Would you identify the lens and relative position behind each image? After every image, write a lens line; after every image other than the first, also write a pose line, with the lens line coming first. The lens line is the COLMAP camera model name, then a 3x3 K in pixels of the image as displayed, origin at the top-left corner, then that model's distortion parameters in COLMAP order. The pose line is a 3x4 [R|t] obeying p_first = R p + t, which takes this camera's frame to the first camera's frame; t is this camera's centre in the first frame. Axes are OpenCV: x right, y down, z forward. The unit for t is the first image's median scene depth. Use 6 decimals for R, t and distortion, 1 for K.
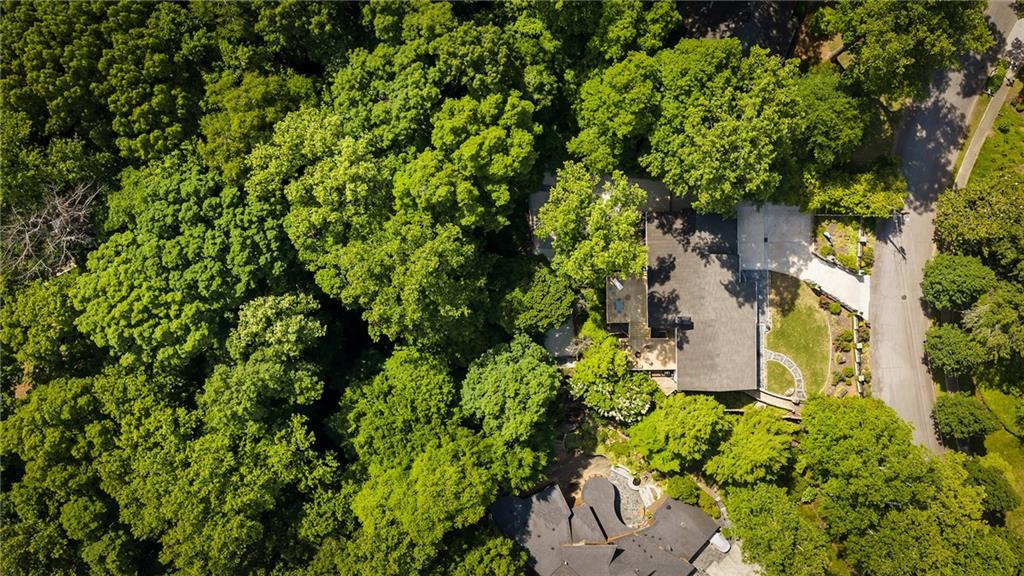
lens RADIAL K [[899.1, 0, 512.0], [0, 899.1, 288.0], [0, 0, 1]] dist [0.023122, 0.001844]
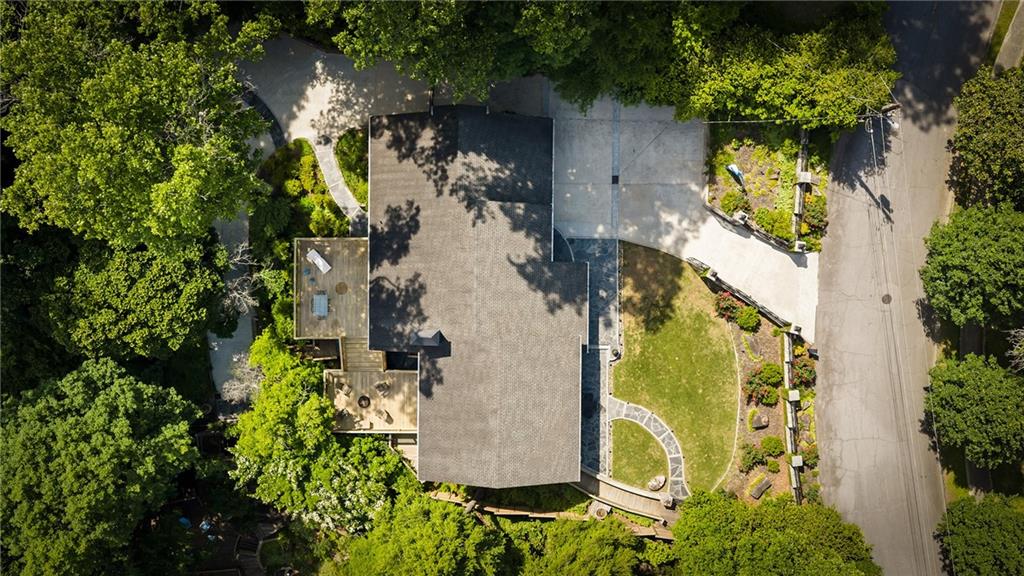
lens RADIAL K [[899.1, 0, 512.0], [0, 899.1, 288.0], [0, 0, 1]] dist [0.023122, 0.001844]
pose [[0.999792, 0.019411, 0.006186, 0.227013], [-0.019415, 0.999811, 0.000609, 0.008280], [-0.006173, -0.000729, 0.999981, 0.509447]]
